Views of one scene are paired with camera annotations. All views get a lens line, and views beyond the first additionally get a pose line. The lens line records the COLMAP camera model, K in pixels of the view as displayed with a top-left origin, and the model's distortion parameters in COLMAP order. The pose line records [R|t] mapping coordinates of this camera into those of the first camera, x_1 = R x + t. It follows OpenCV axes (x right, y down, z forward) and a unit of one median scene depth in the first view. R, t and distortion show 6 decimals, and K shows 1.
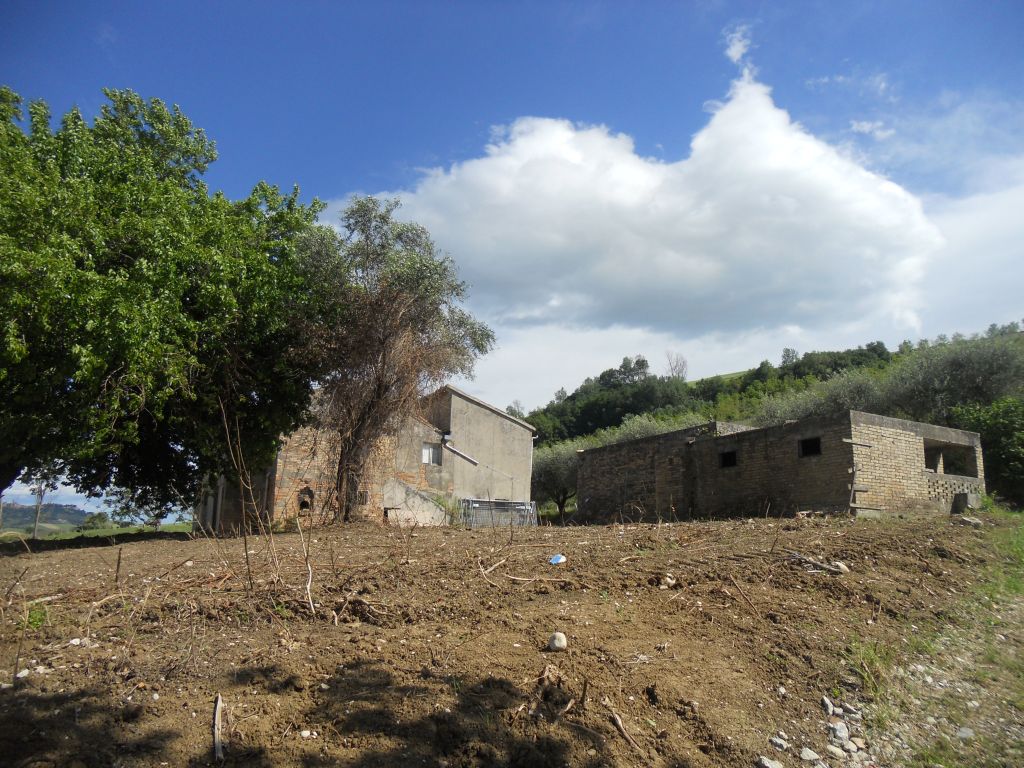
lens RADIAL K [[800.3, 0, 512.0], [0, 800.3, 384.0], [0, 0, 1]] dist [-0.058031, 0.001847]
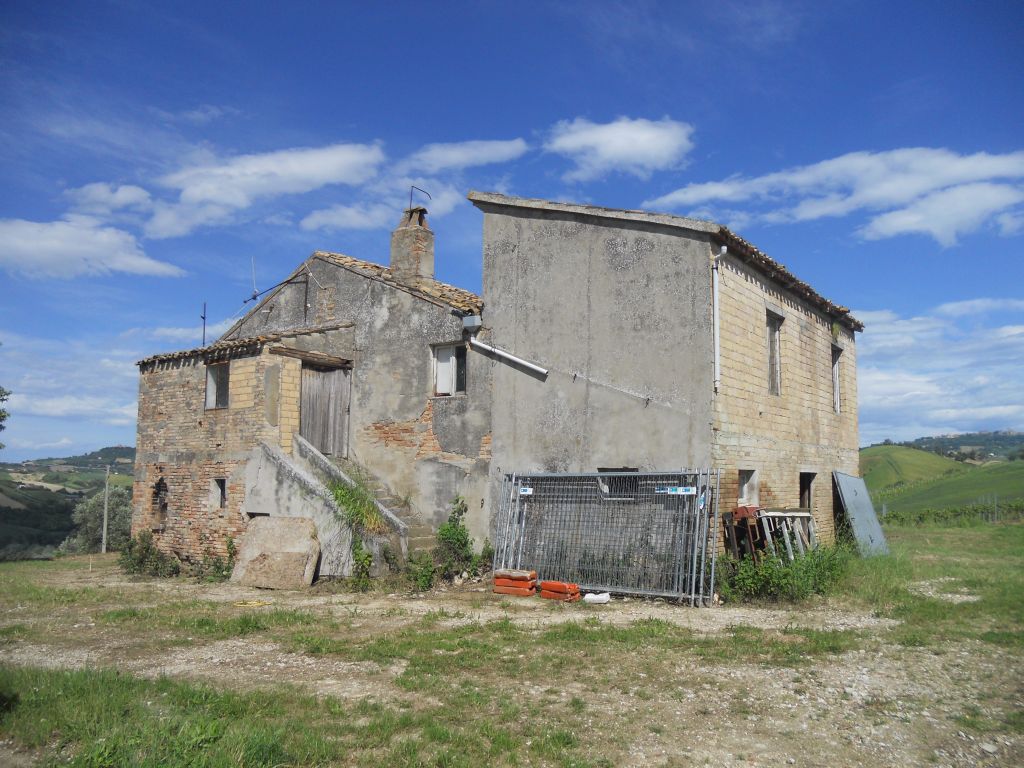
lens RADIAL K [[817.7, 0, 481.7], [0, 817.7, 384.8], [0, 0, 1]] dist [-0.071822, 0.001531]
pose [[0.348873, -0.121682, -0.929237, 0.295318], [0.209682, 0.976533, -0.049153, 0.118739], [0.913412, -0.177696, 0.366201, 0.853612]]
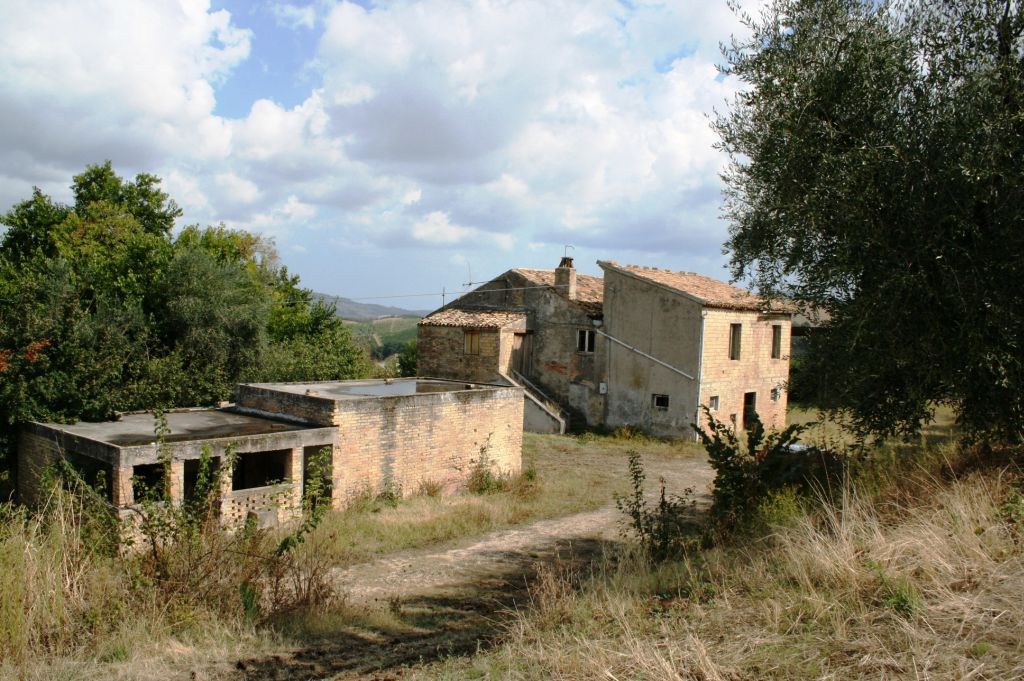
lens RADIAL K [[874.3, 0, 512.0], [0, 874.3, 340.5], [0, 0, 1]] dist [-0.000662, -0.000106]
pose [[0.342708, 0.024988, -0.939110, 0.787929], [0.188532, 0.977480, 0.094810, -0.021818], [0.920330, -0.209544, 0.330279, 0.596892]]
